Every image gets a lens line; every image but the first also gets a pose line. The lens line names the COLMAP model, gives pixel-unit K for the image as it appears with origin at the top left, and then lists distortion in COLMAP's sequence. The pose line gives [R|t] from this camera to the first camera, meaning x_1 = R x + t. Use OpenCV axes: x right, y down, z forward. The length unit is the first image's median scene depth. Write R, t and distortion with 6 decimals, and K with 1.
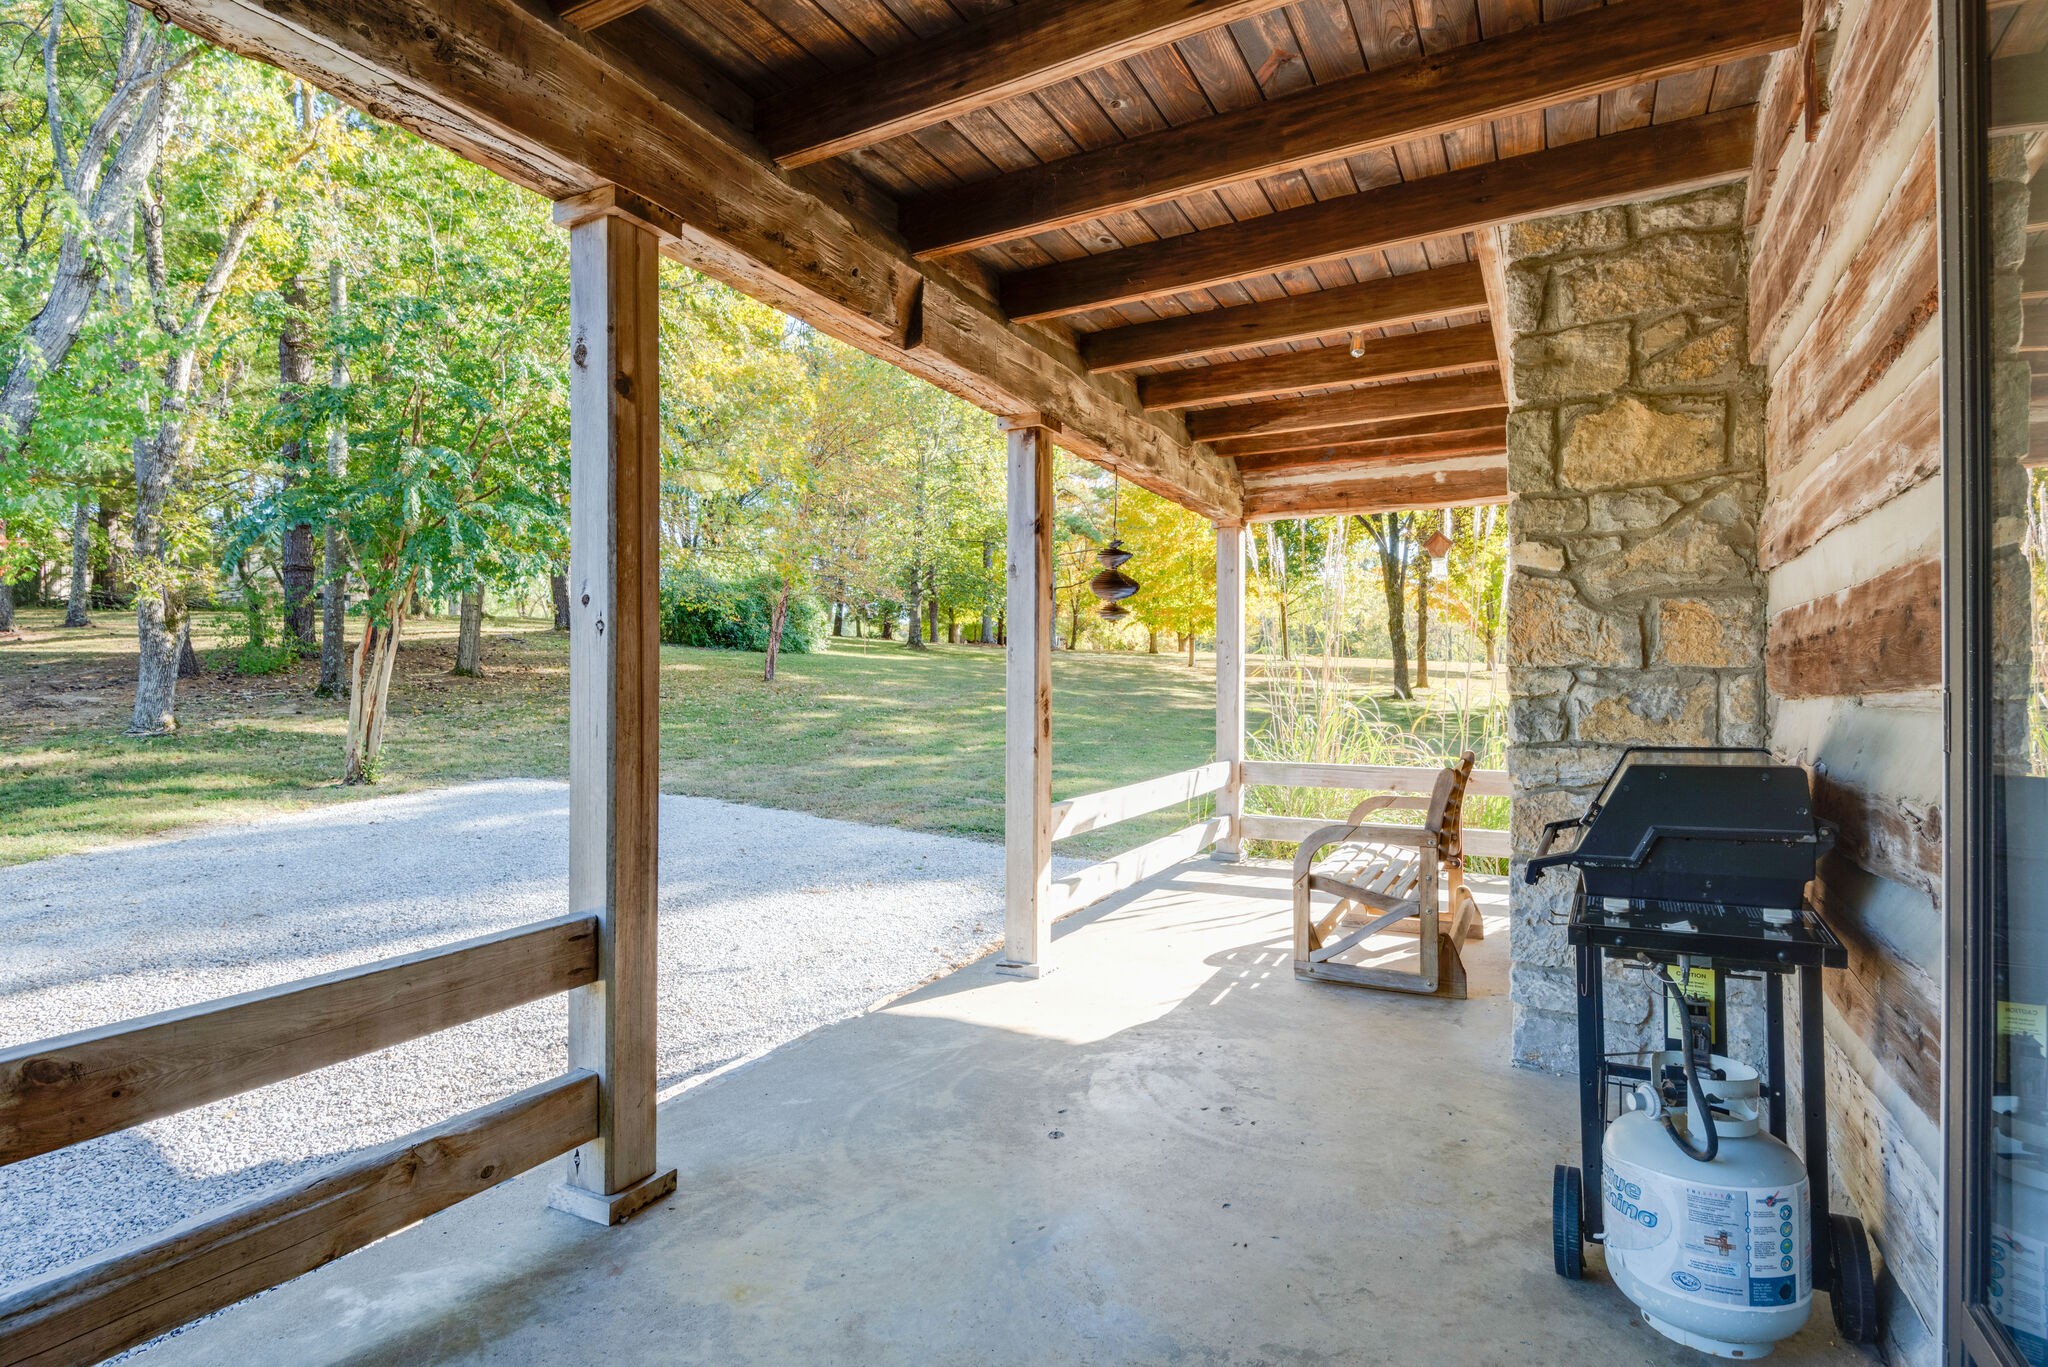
lens RADIAL K [[1028.5, 0, 1023.2], [0, 1028.5, 681.1], [0, 0, 1]] dist [0.006681, -0.000577]
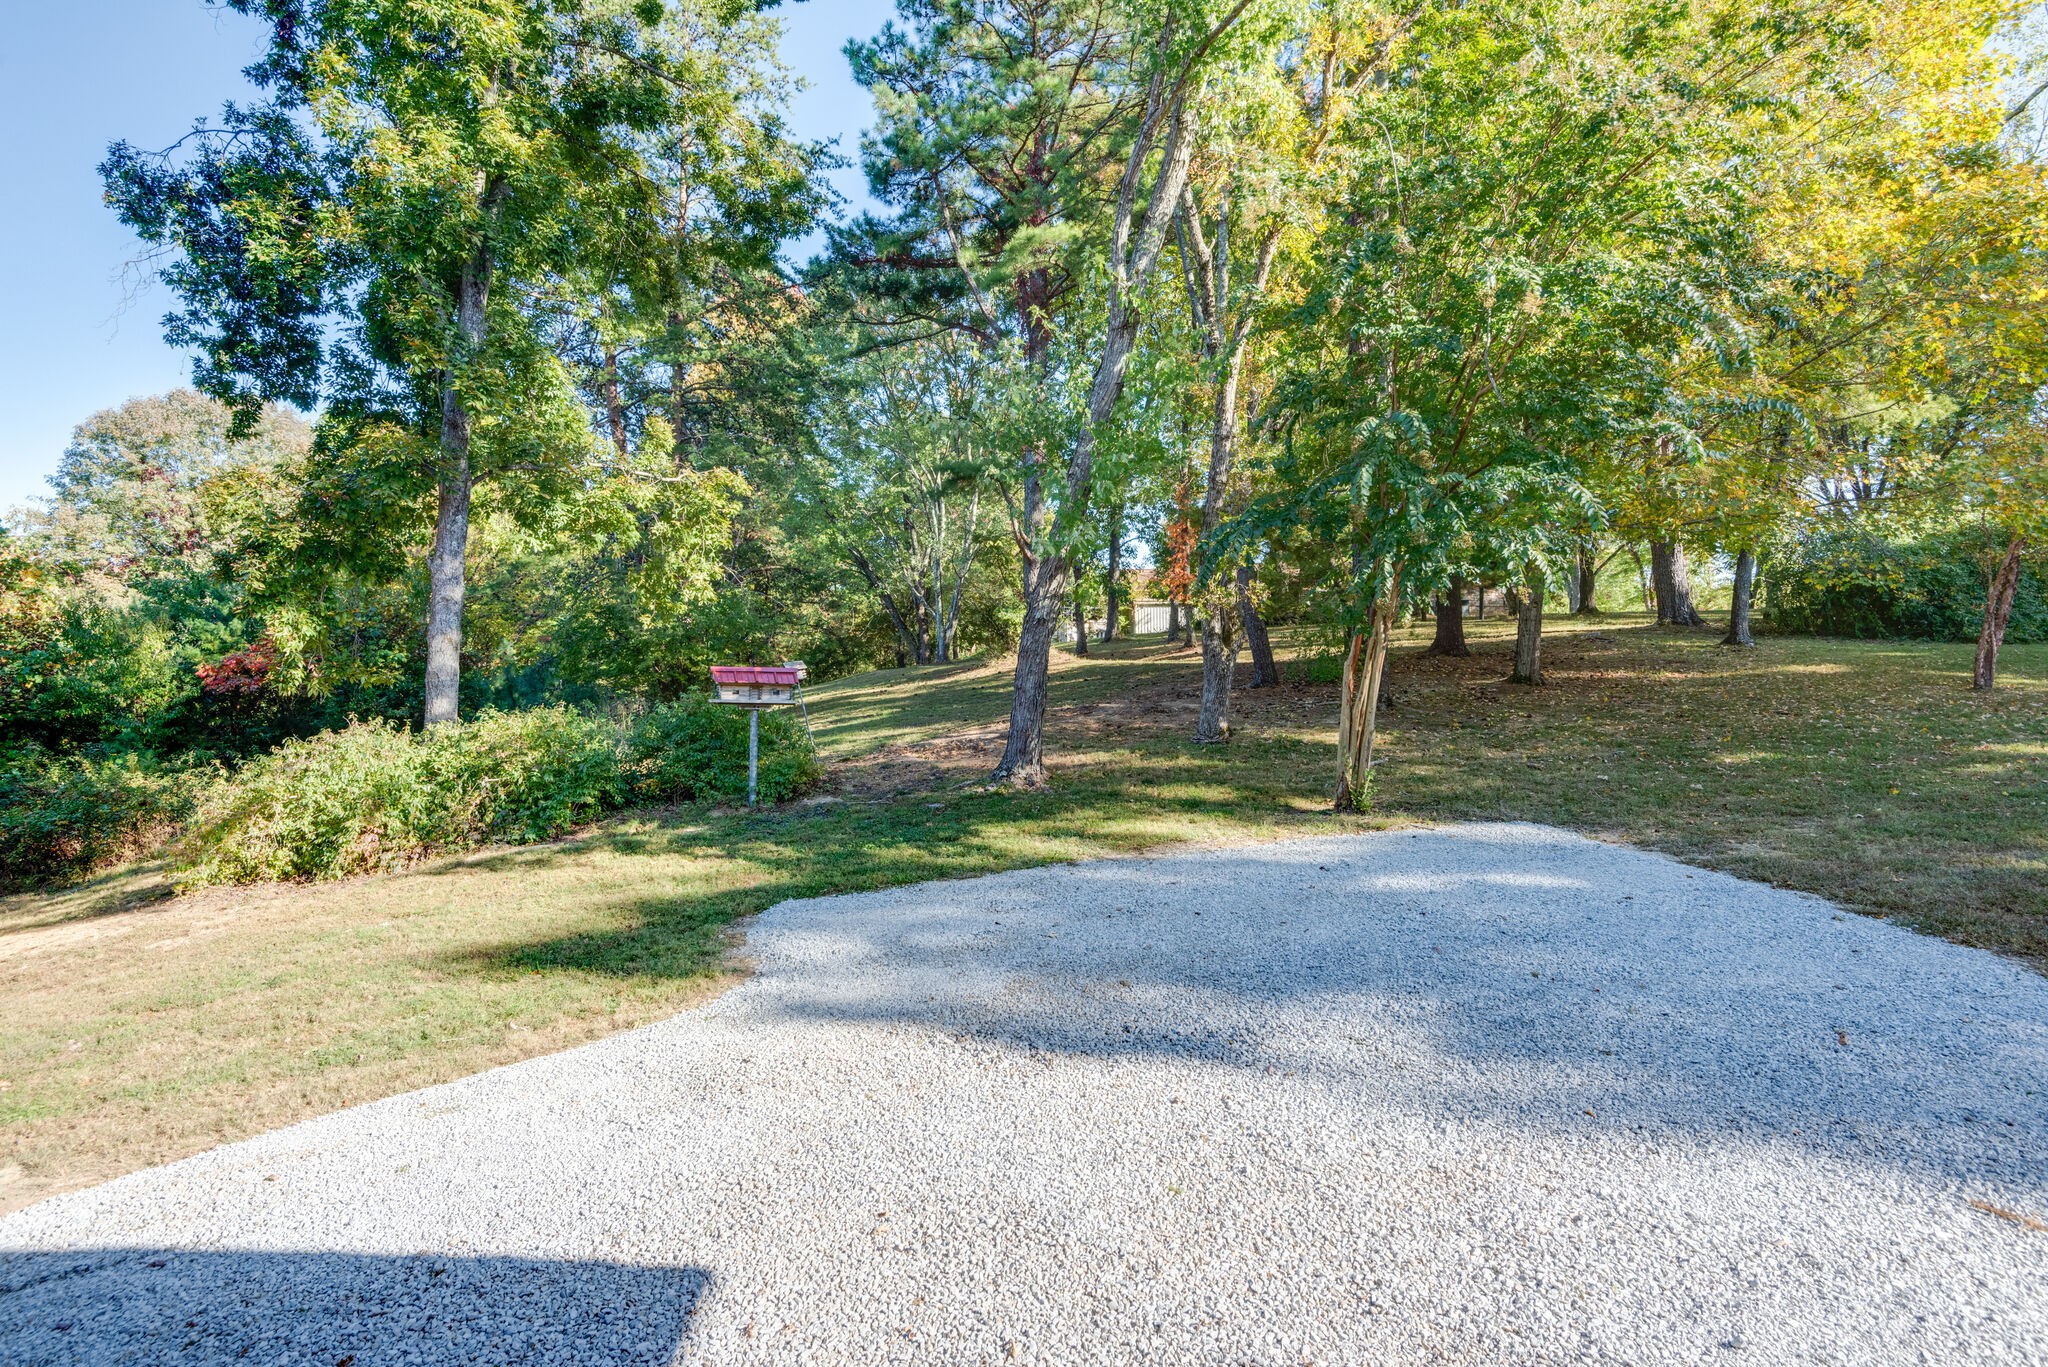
lens RADIAL K [[1028.5, 0, 1030.7], [0, 1028.5, 682.9], [0, 0, 1]] dist [0.006681, -0.000577]
pose [[0.535830, 0.003473, -0.844319, -0.033516], [0.001025, 0.999988, 0.004764, -0.015578], [0.844325, -0.003418, 0.535820, 0.263838]]
